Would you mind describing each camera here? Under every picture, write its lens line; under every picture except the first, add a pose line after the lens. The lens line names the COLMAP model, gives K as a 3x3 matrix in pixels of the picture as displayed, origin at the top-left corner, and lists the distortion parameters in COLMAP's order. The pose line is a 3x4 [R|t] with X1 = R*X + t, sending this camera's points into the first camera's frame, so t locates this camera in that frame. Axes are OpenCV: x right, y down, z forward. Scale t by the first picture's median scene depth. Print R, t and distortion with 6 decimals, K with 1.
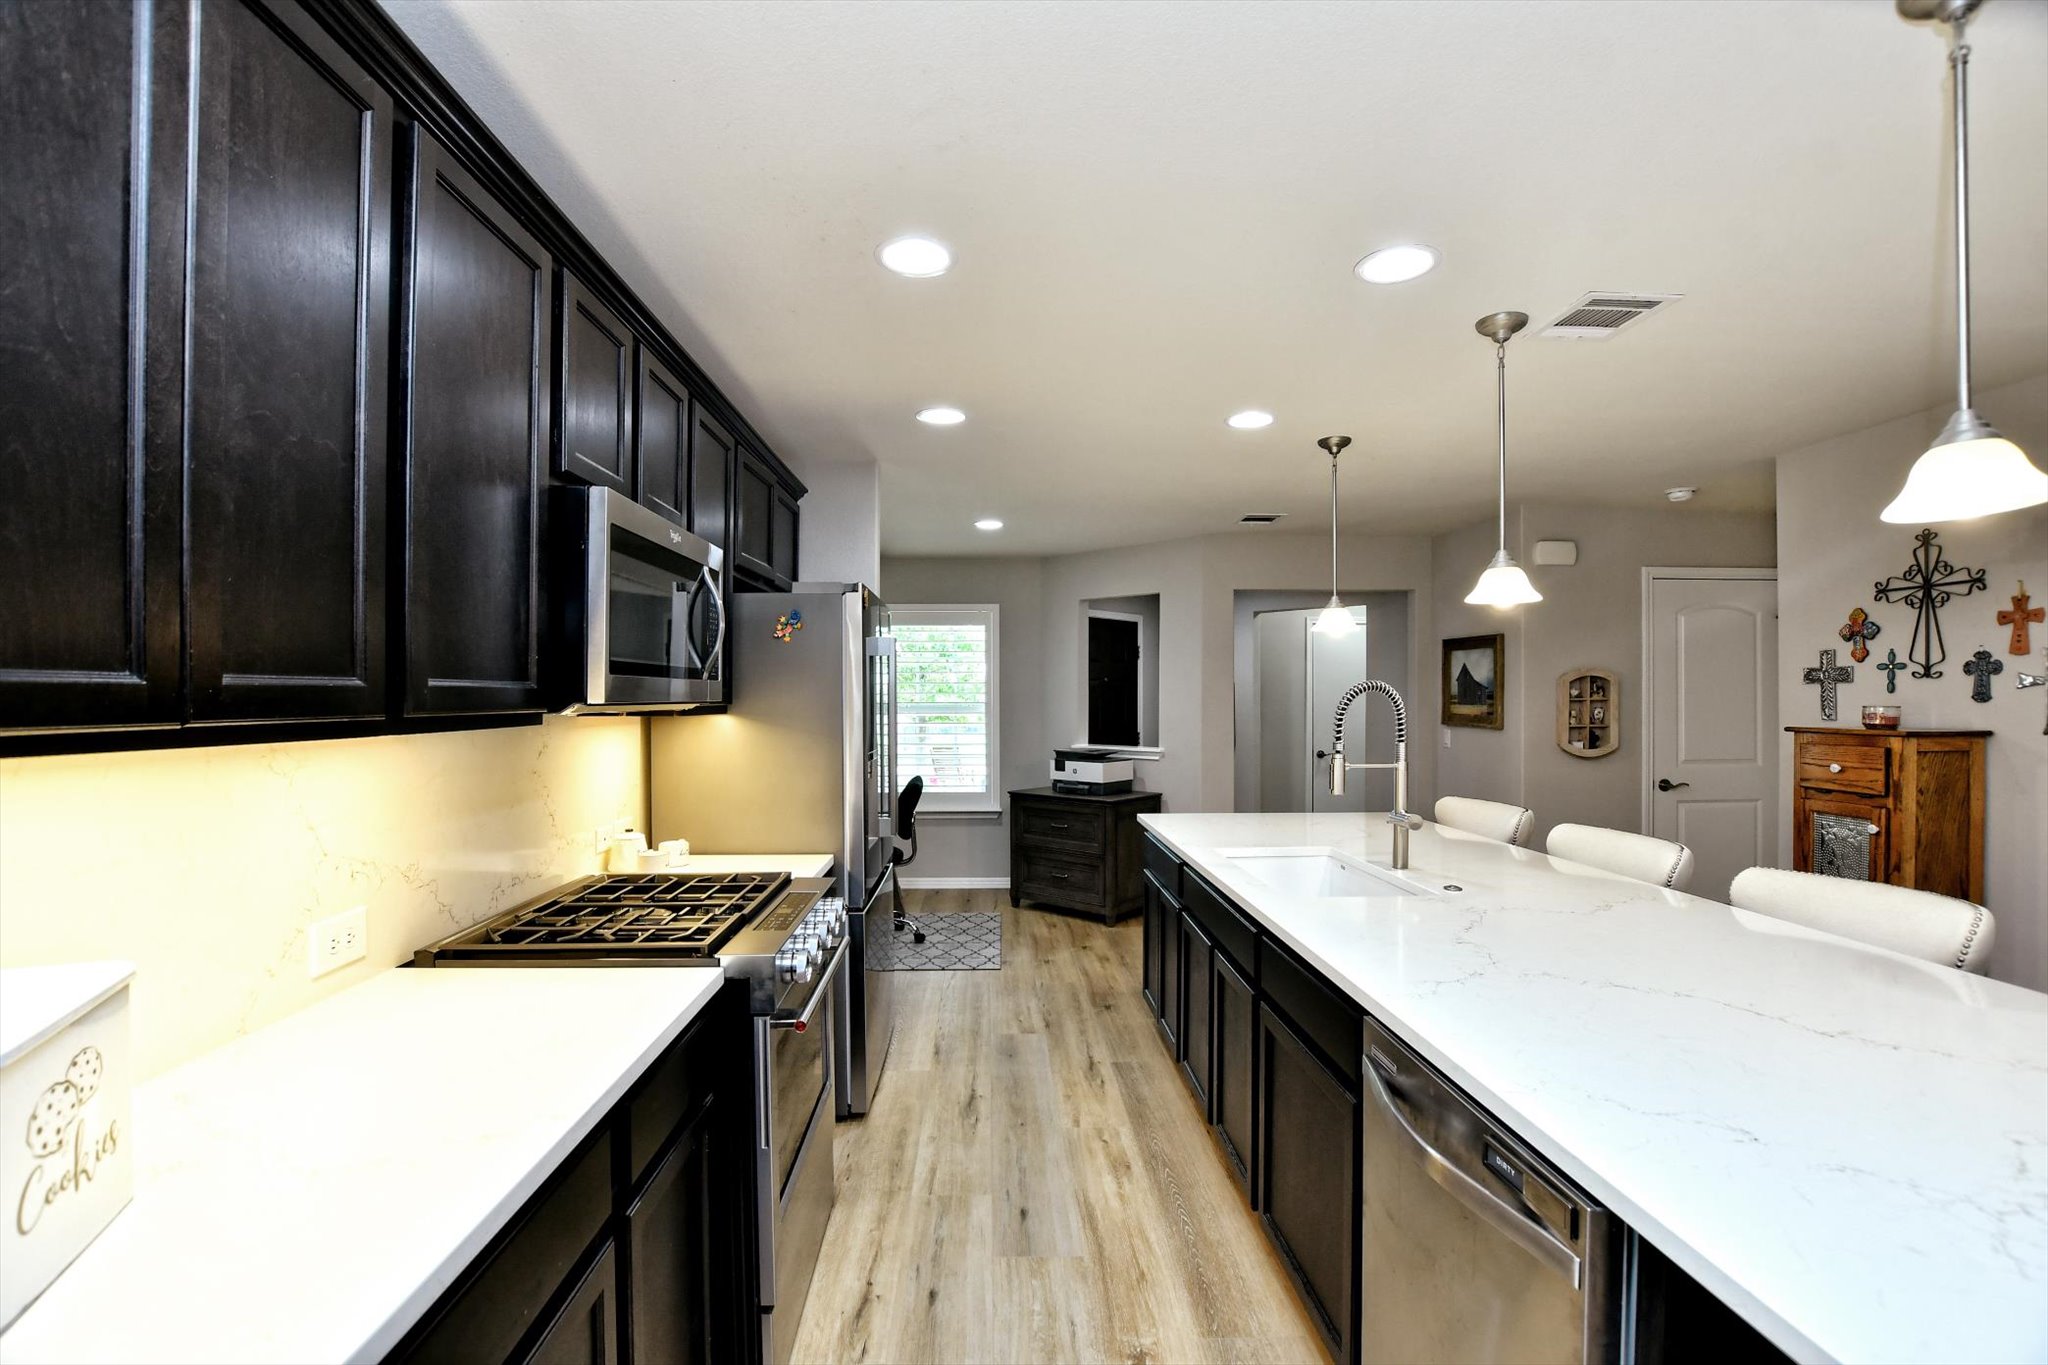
lens RADIAL K [[906.3, 0, 1012.5], [0, 906.3, 686.5], [0, 0, 1]] dist [-0.033516, 0.004608]
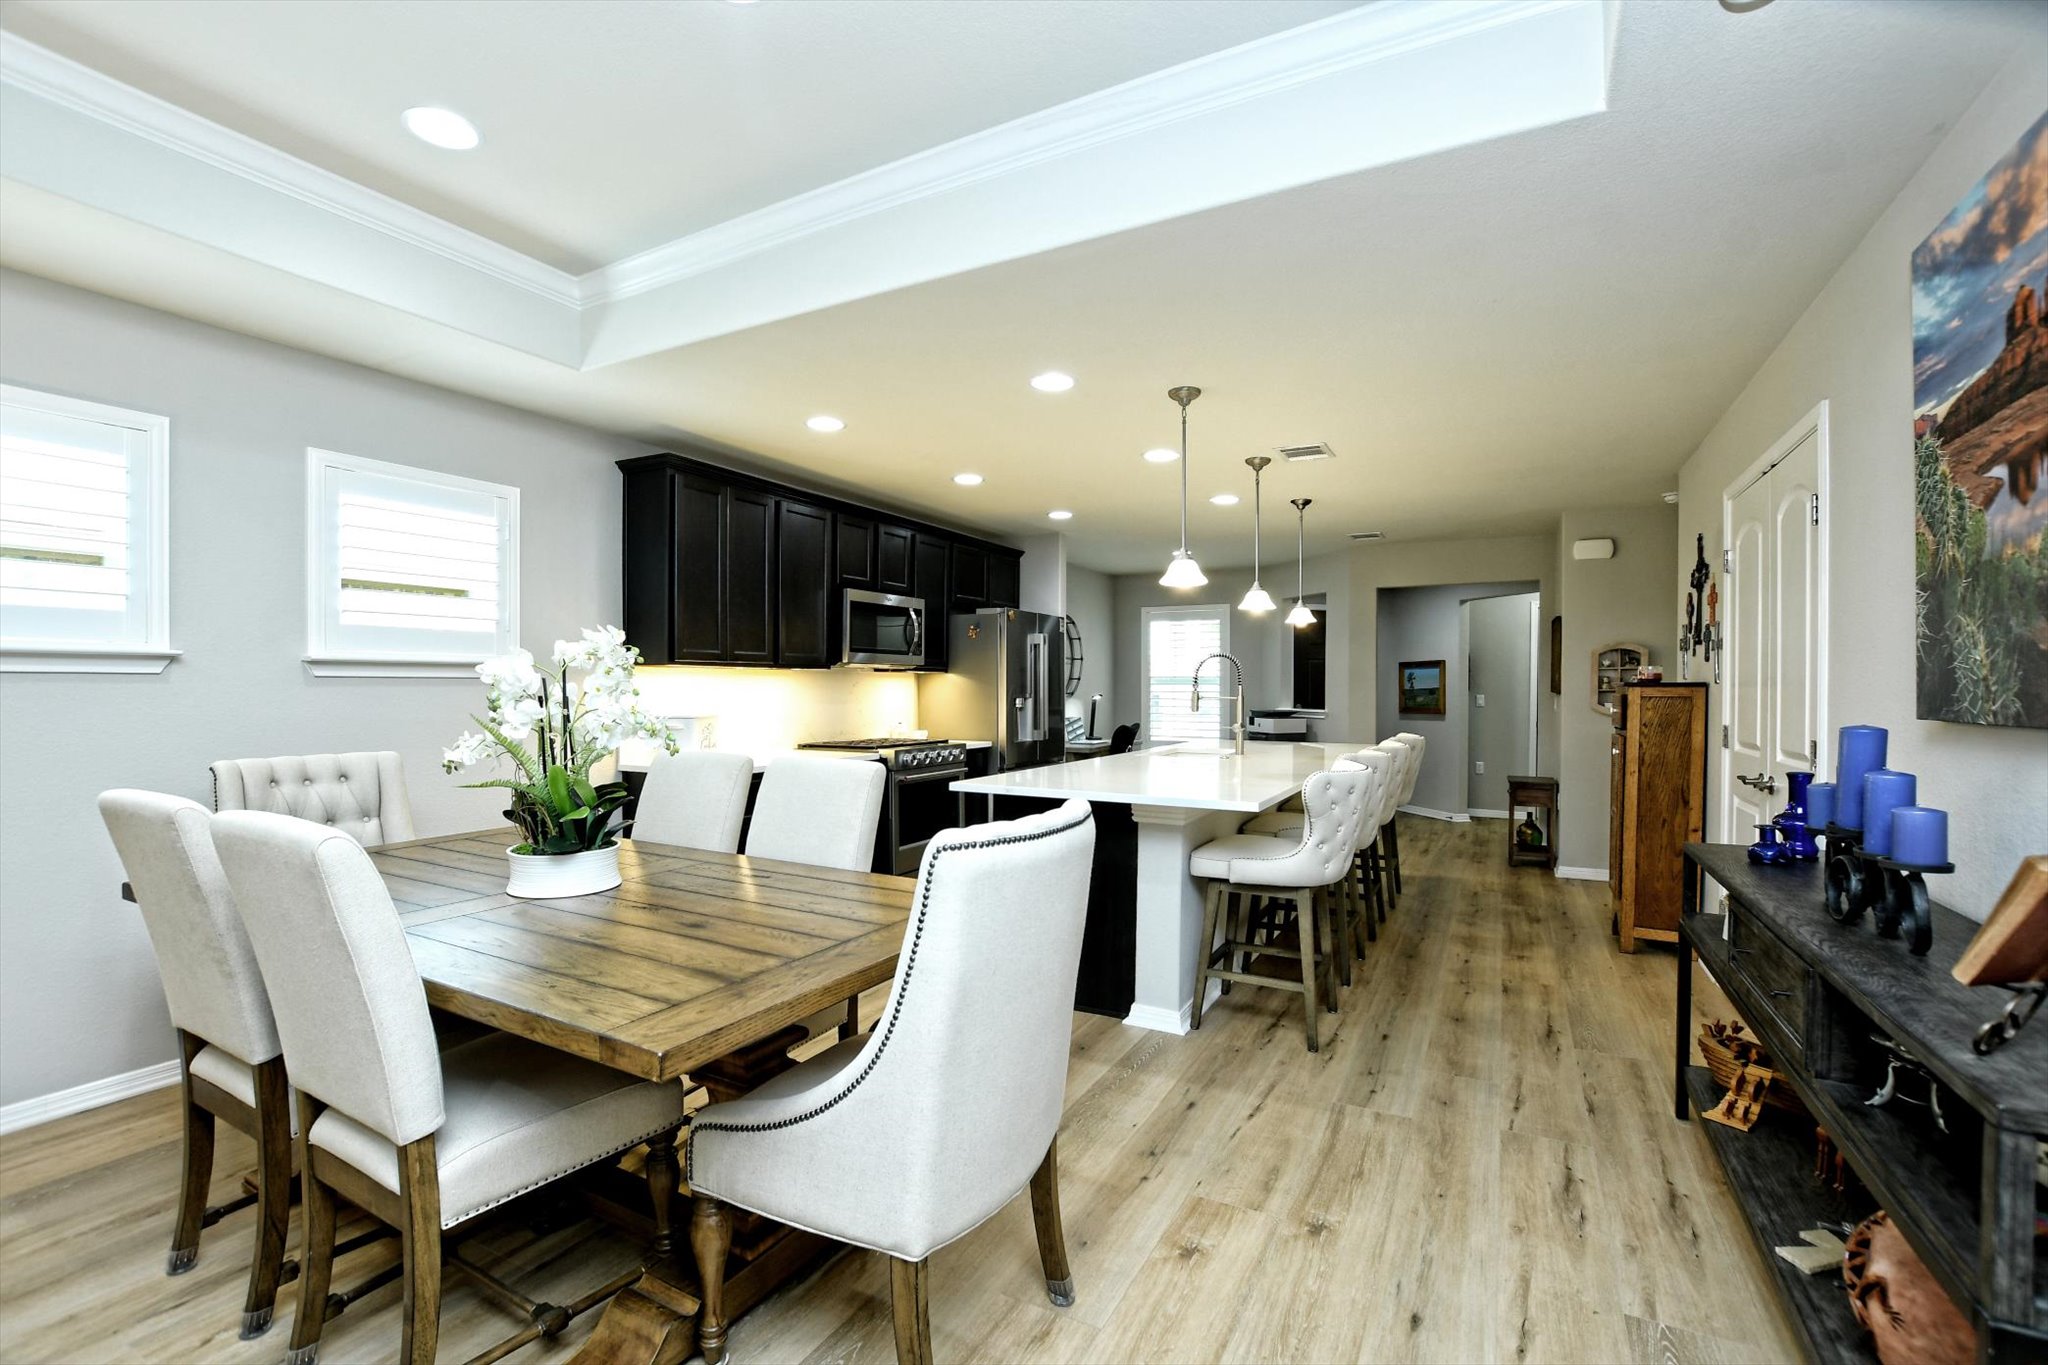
lens RADIAL K [[906.3, 0, 1010.1], [0, 906.3, 690.9], [0, 0, 1]] dist [-0.033516, 0.004608]
pose [[0.863864, 0.005437, -0.503696, 0.600353], [0.002334, 0.999888, 0.014795, 0.028158], [0.503720, -0.013957, 0.863754, -0.519827]]
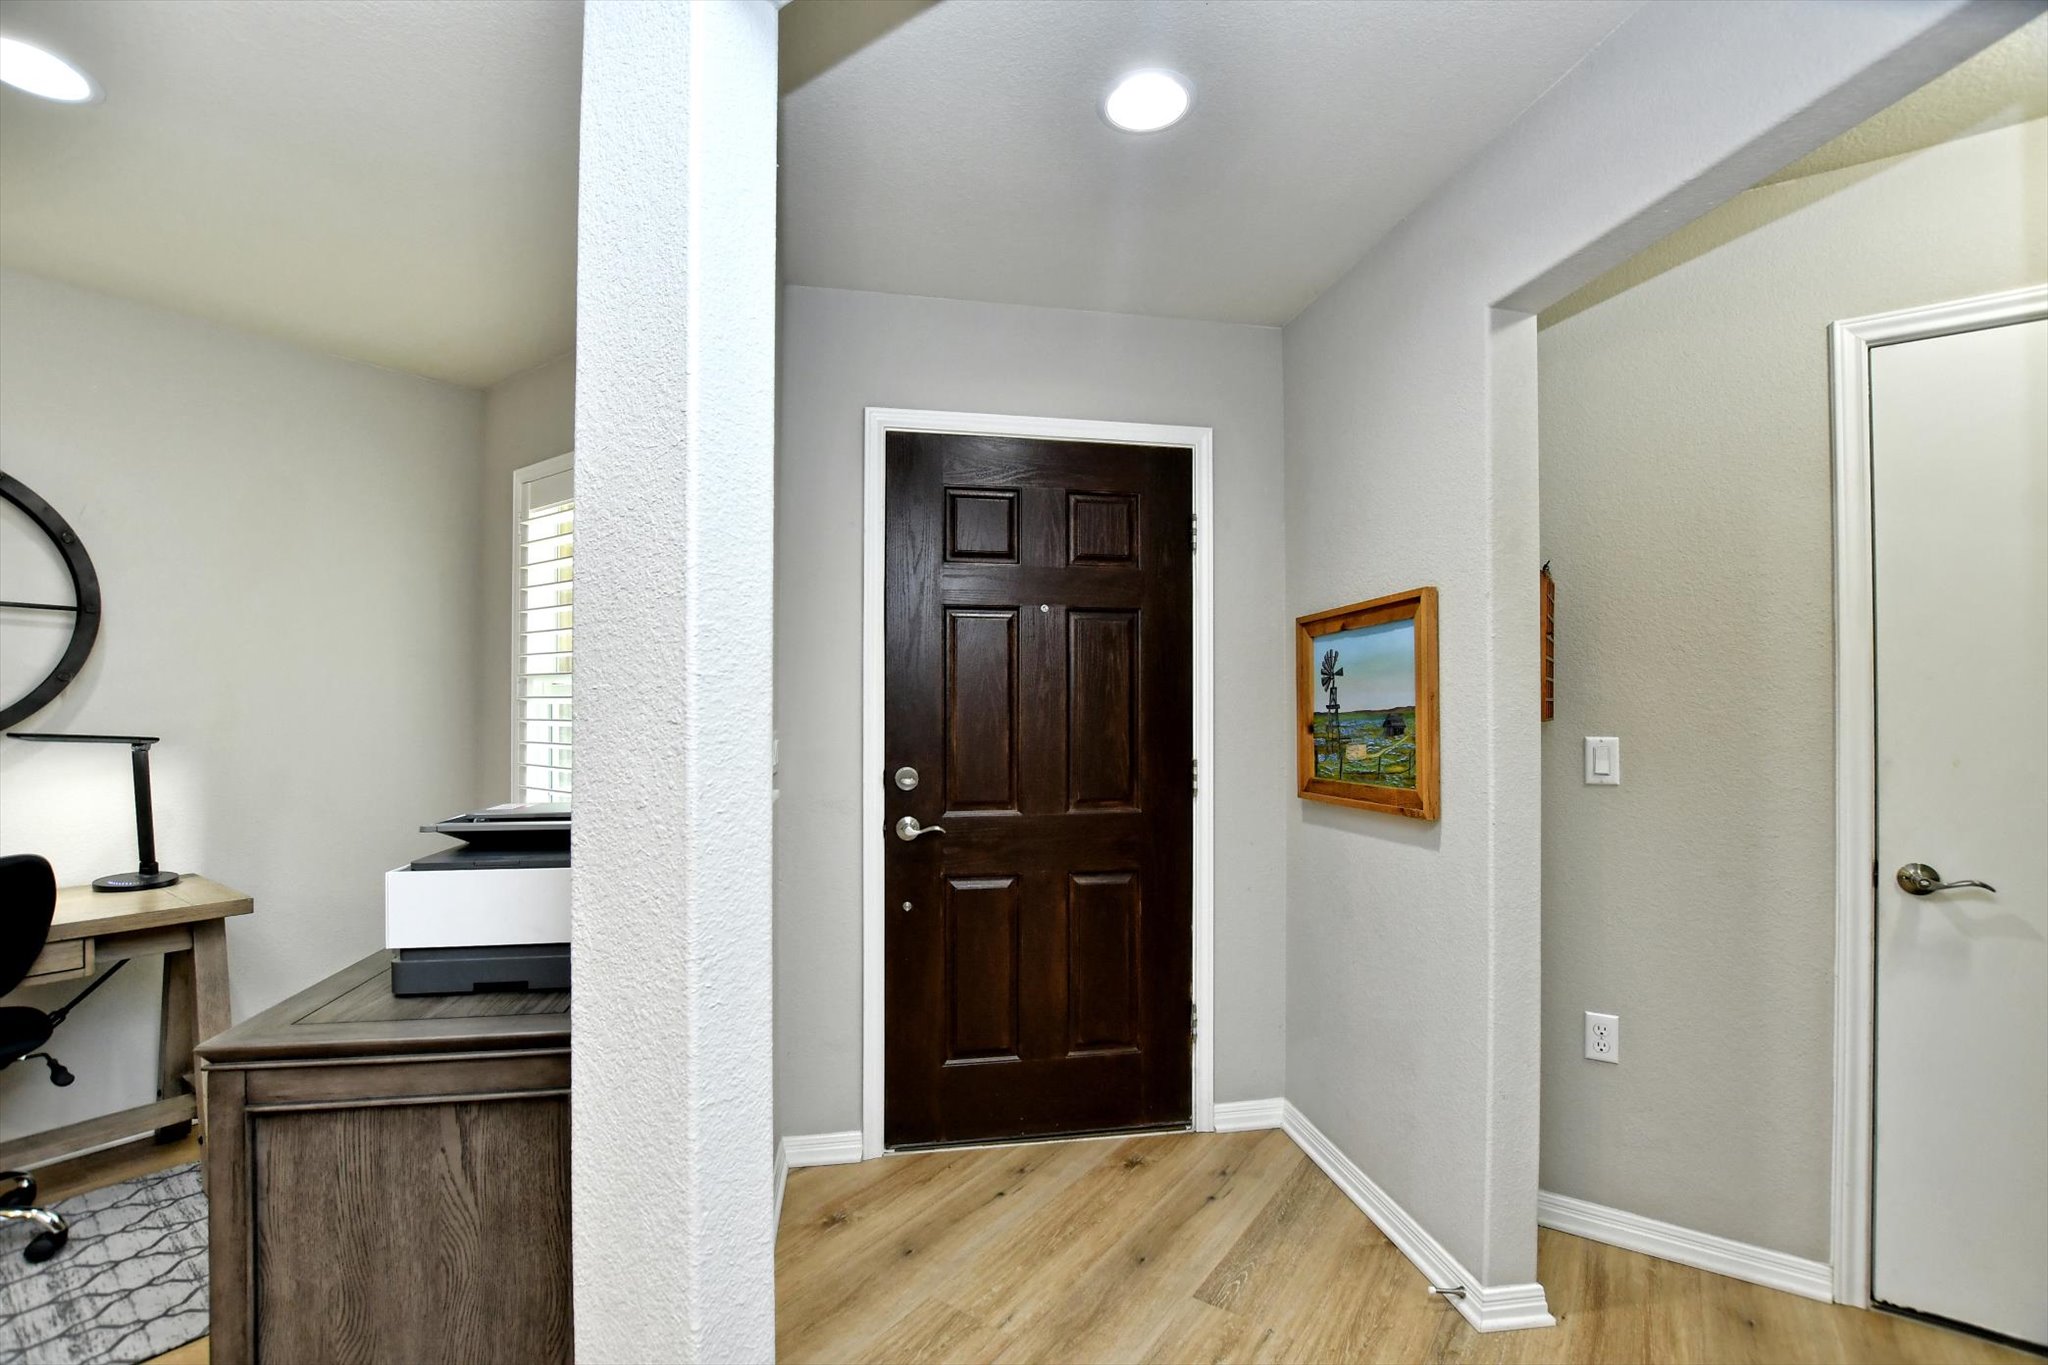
lens RADIAL K [[906.3, 0, 1017.9], [0, 906.3, 692.7], [0, 0, 1]] dist [-0.033516, 0.004608]
pose [[0.792928, -0.008633, -0.609254, 0.536898], [0.003493, 0.999948, -0.009623, 0.049783], [0.609305, 0.005502, 0.792917, 1.225285]]
